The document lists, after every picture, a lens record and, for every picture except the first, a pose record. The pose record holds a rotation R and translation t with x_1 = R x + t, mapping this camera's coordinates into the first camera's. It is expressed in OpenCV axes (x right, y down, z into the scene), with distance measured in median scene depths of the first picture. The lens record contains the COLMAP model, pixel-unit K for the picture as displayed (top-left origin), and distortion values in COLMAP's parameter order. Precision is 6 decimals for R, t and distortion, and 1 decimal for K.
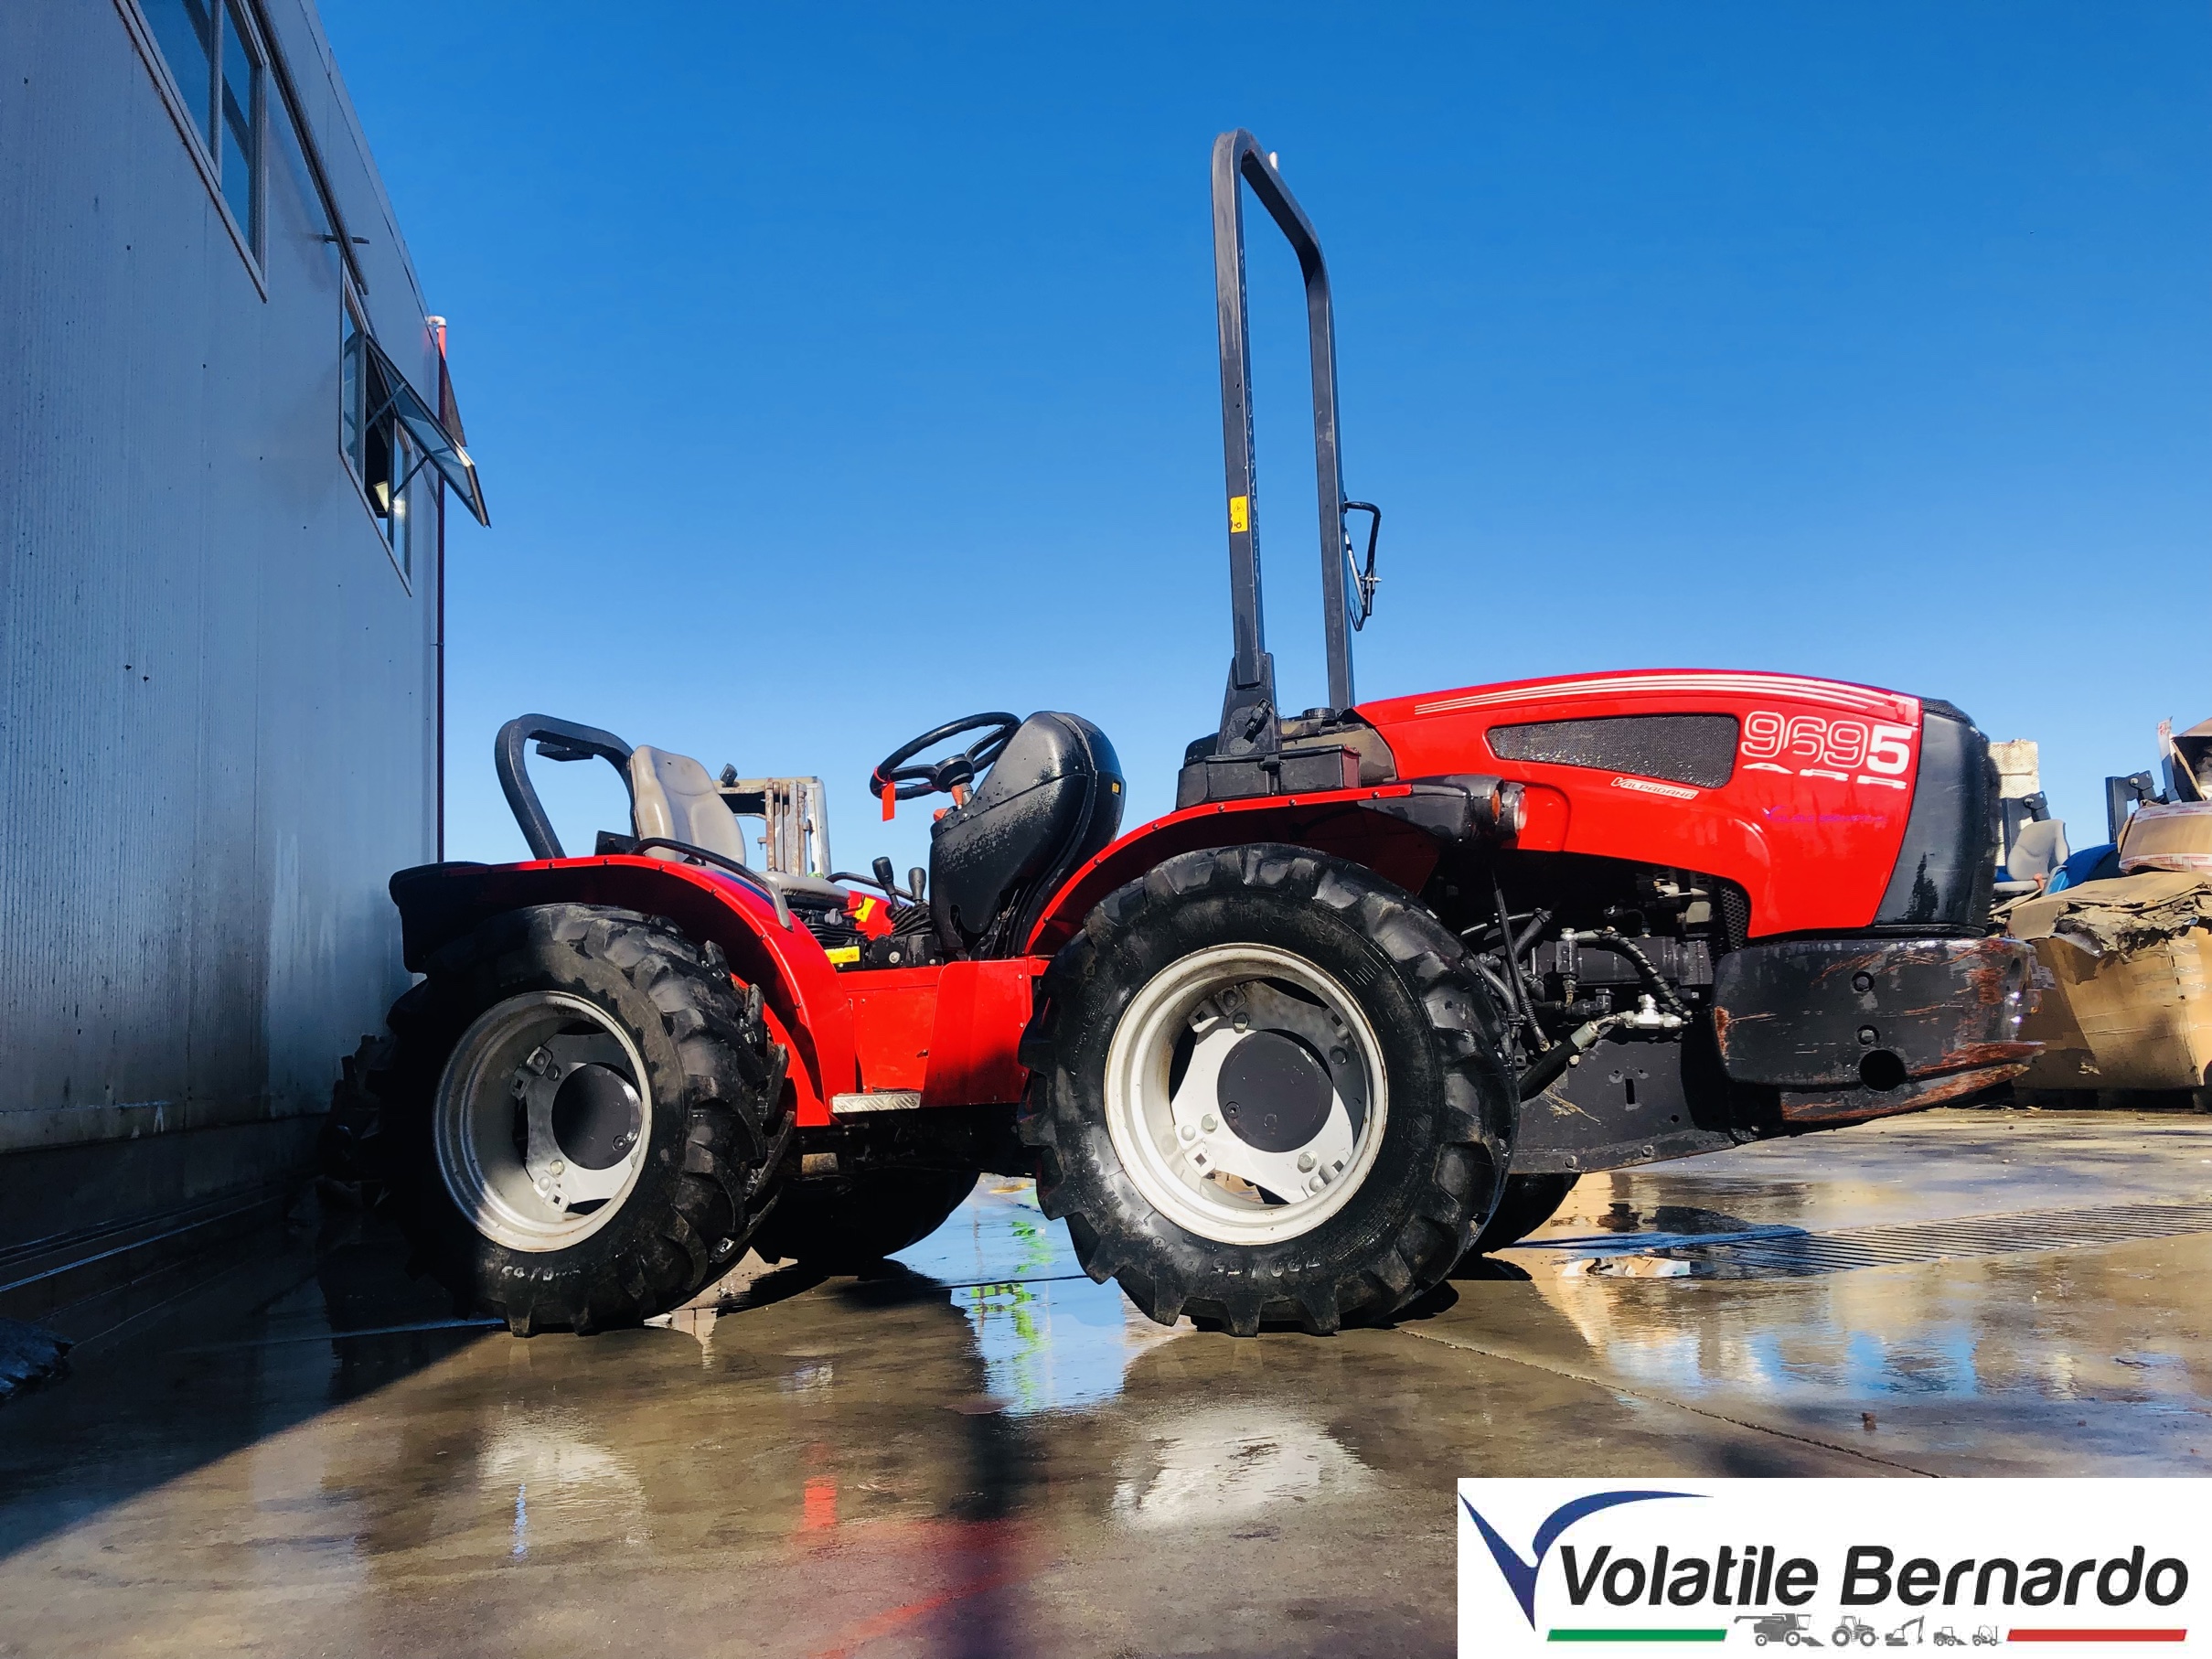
lens RADIAL K [[1749.6, 0, 1095.8], [0, 1749.6, 829.1], [0, 0, 1]] dist [0.028092, -0.006894]
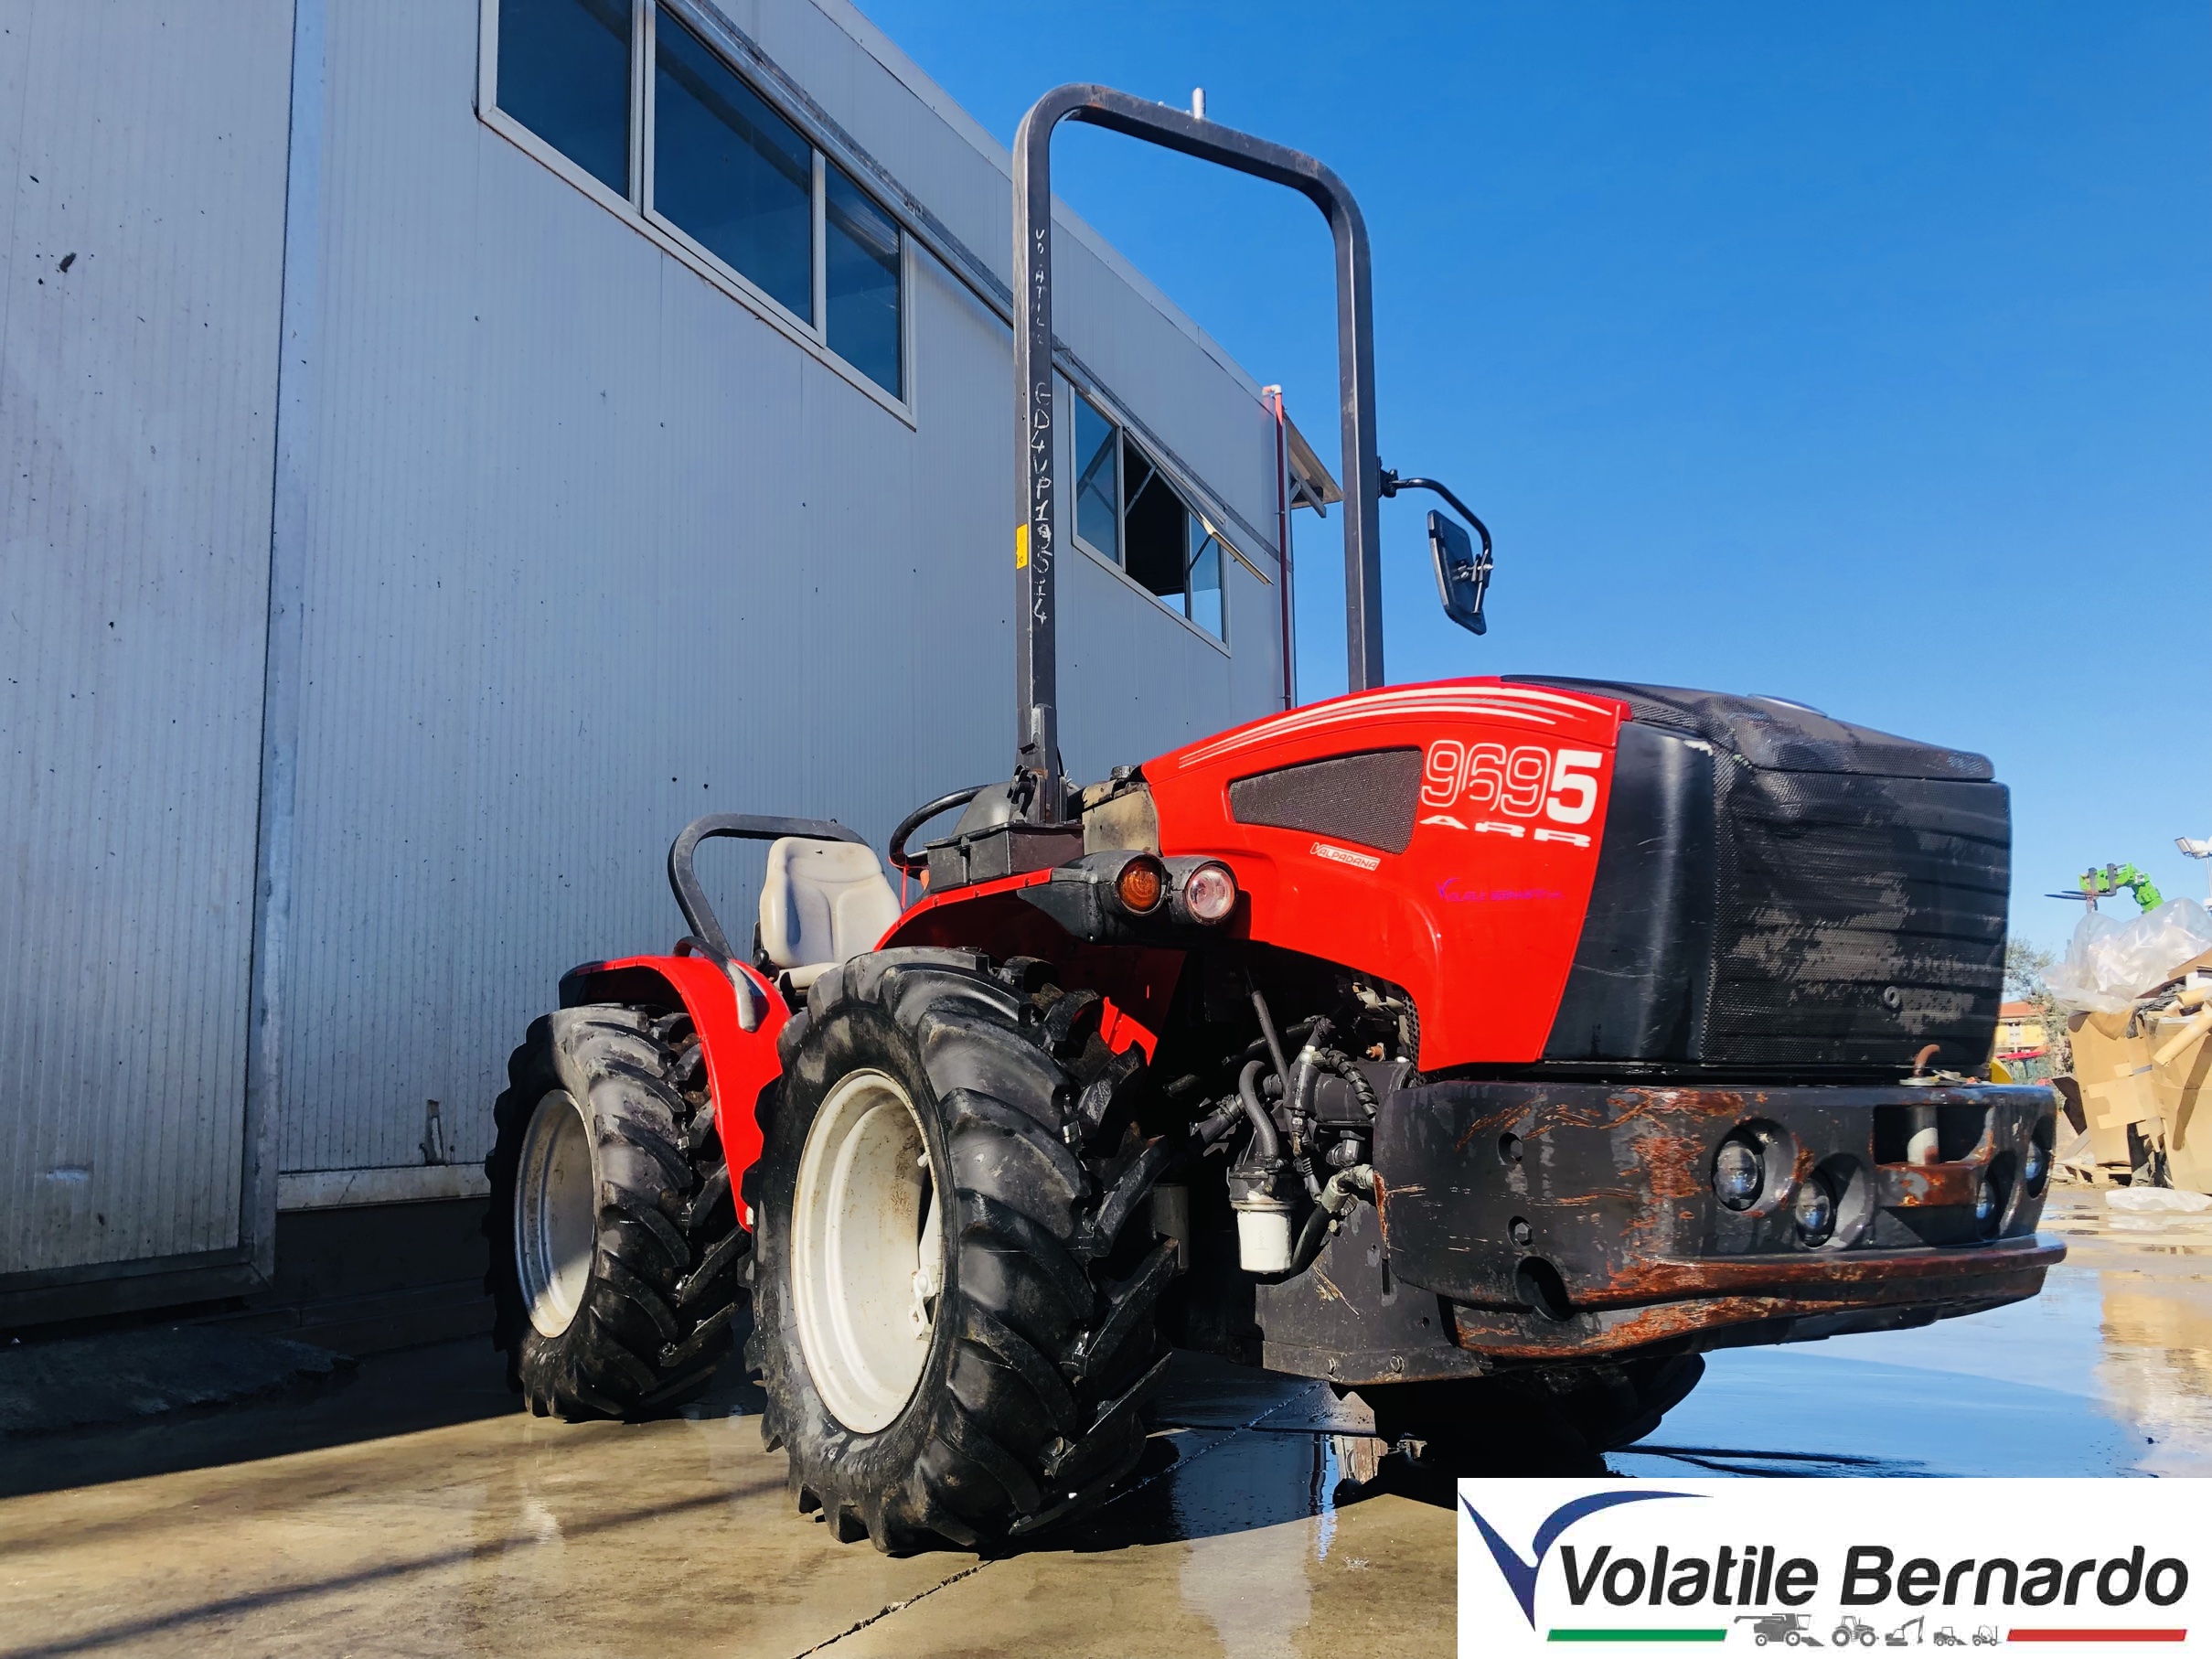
lens RADIAL K [[1749.6, 0, 1095.8], [0, 1749.6, 829.1], [0, 0, 1]] dist [0.028092, -0.006894]
pose [[0.825872, -0.061427, -0.560501, 0.656070], [0.057107, 0.998049, -0.025235, -0.022889], [0.560958, -0.011167, 0.827769, 0.363822]]
